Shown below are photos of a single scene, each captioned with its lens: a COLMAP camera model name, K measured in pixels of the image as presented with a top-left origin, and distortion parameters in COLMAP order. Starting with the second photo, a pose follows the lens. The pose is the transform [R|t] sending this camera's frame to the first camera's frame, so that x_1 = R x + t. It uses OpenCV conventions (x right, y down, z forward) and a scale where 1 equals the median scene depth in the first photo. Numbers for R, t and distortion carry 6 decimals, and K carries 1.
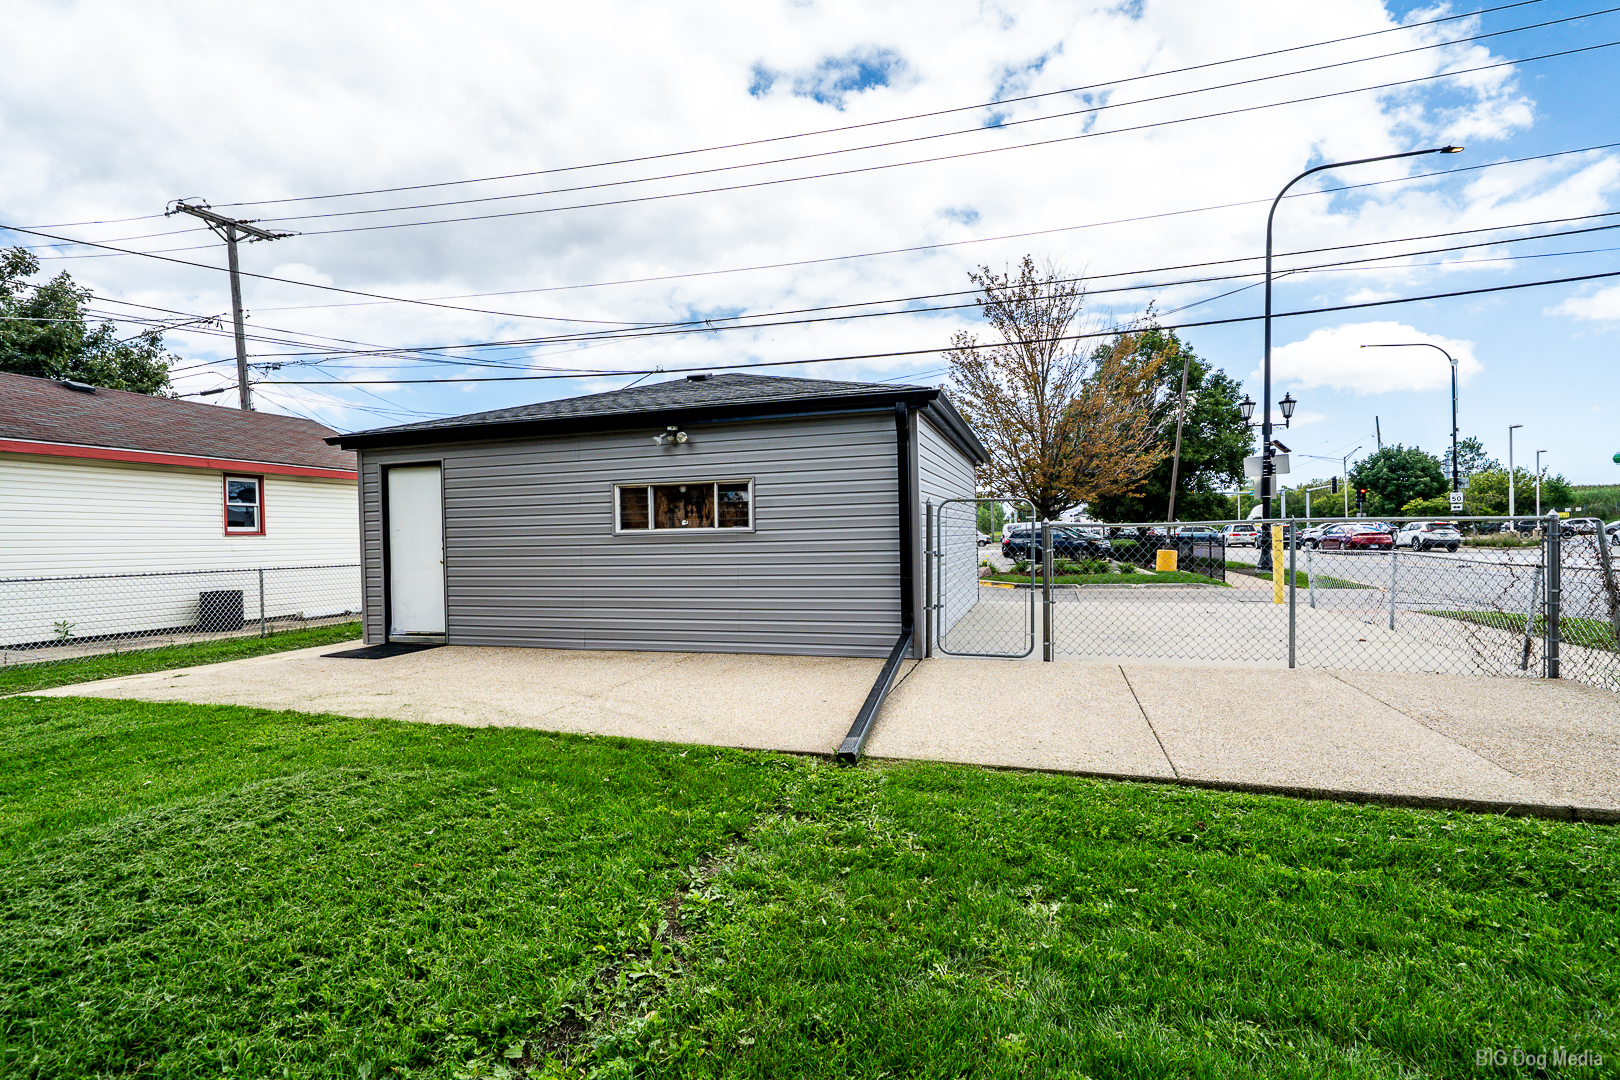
lens RADIAL K [[757.3, 0, 813.4], [0, 757.3, 539.4], [0, 0, 1]] dist [0.000101, -0.000212]
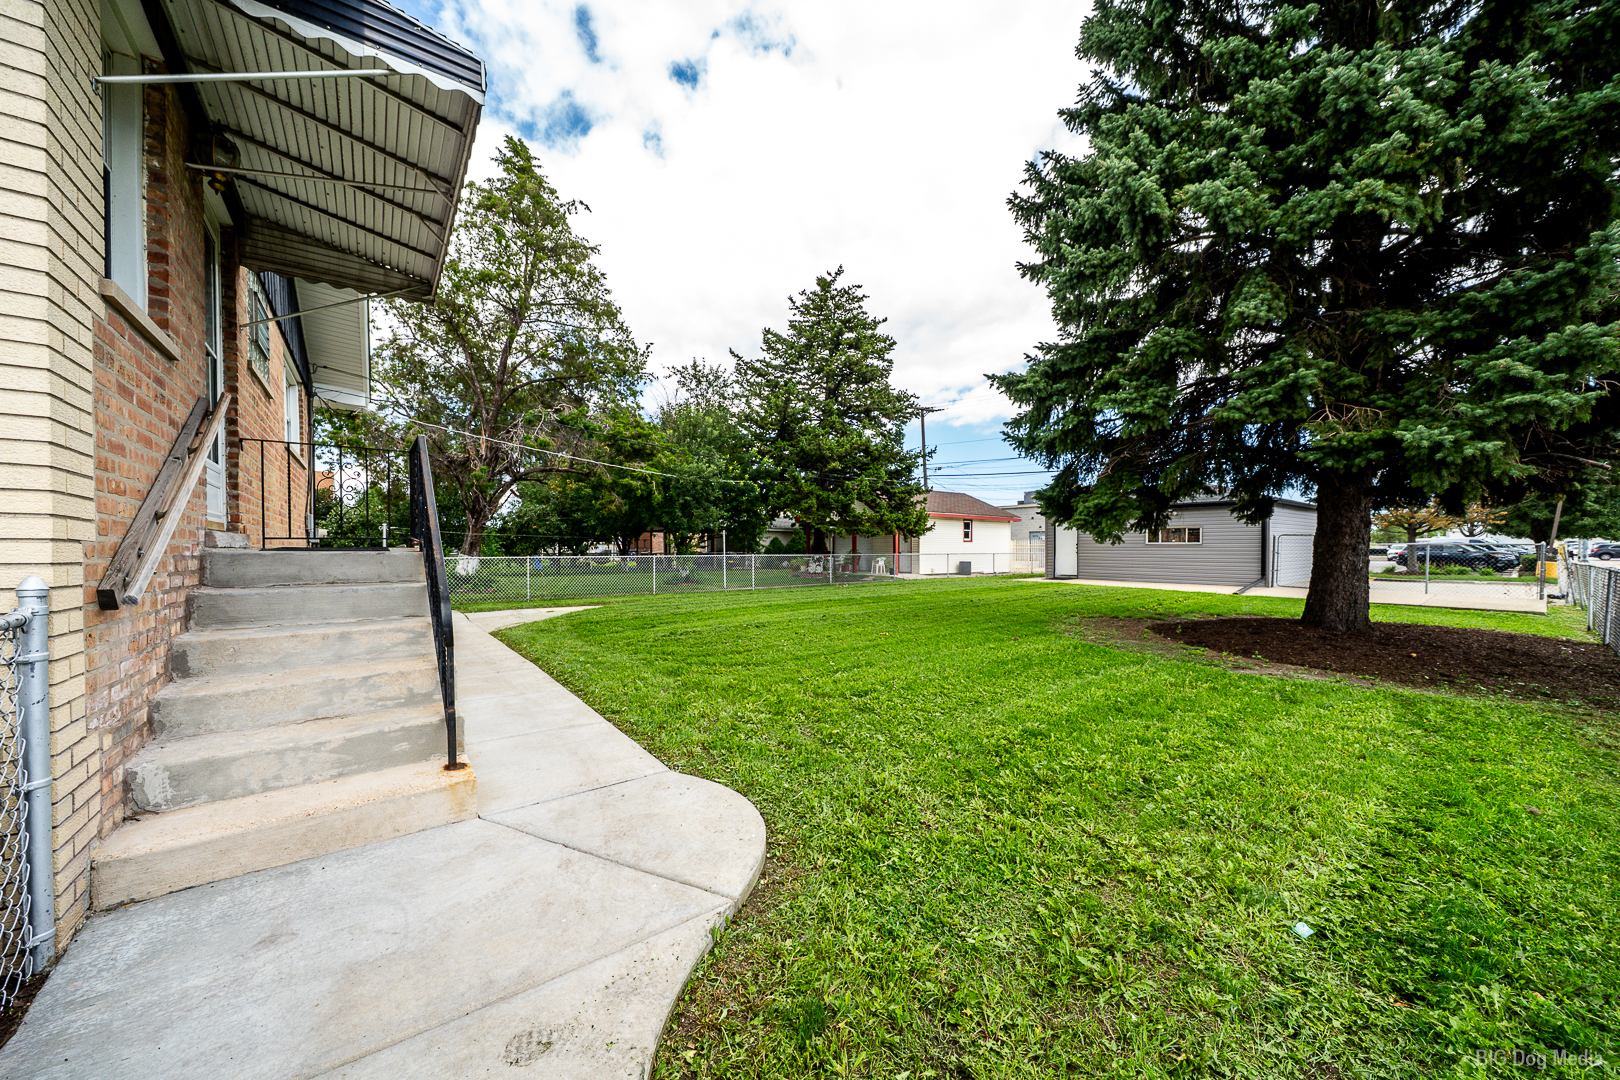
lens RADIAL K [[576.8, 0, 803.5], [0, 576.8, 549.6], [0, 0, 1]] dist [-0.002371, -0.000161]
pose [[0.807862, 0.020908, -0.589000, -0.001558], [-0.016651, 0.999781, 0.012652, 0.007232], [0.589136, -0.000414, 0.808034, -1.084303]]
